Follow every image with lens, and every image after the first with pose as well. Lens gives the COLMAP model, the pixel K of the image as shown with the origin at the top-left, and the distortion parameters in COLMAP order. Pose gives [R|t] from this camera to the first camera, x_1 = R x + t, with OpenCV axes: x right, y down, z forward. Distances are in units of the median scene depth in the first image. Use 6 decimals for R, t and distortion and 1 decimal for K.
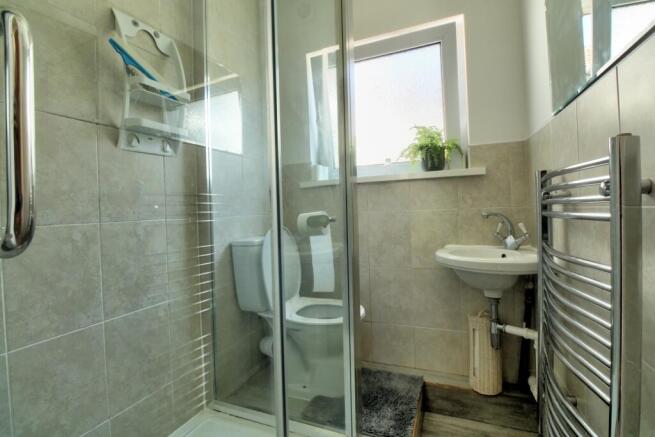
lens RADIAL K [[296.0, 0, 329.0], [0, 296.0, 209.9], [0, 0, 1]] dist [0.001555, -0.010255]
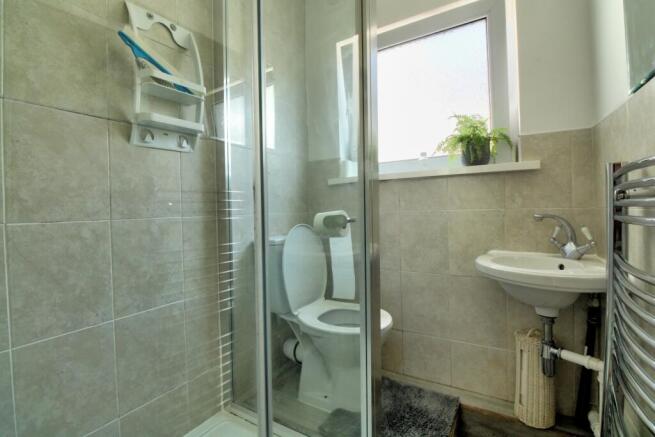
lens RADIAL K [[296.0, 0, 329.0], [0, 296.0, 209.9], [0, 0, 1]] dist [0.001555, -0.010255]
pose [[0.989960, 0.012719, -0.140773, 0.064704], [-0.011350, 0.999880, 0.010524, -0.006390], [0.140890, -0.008820, 0.989986, 0.095603]]
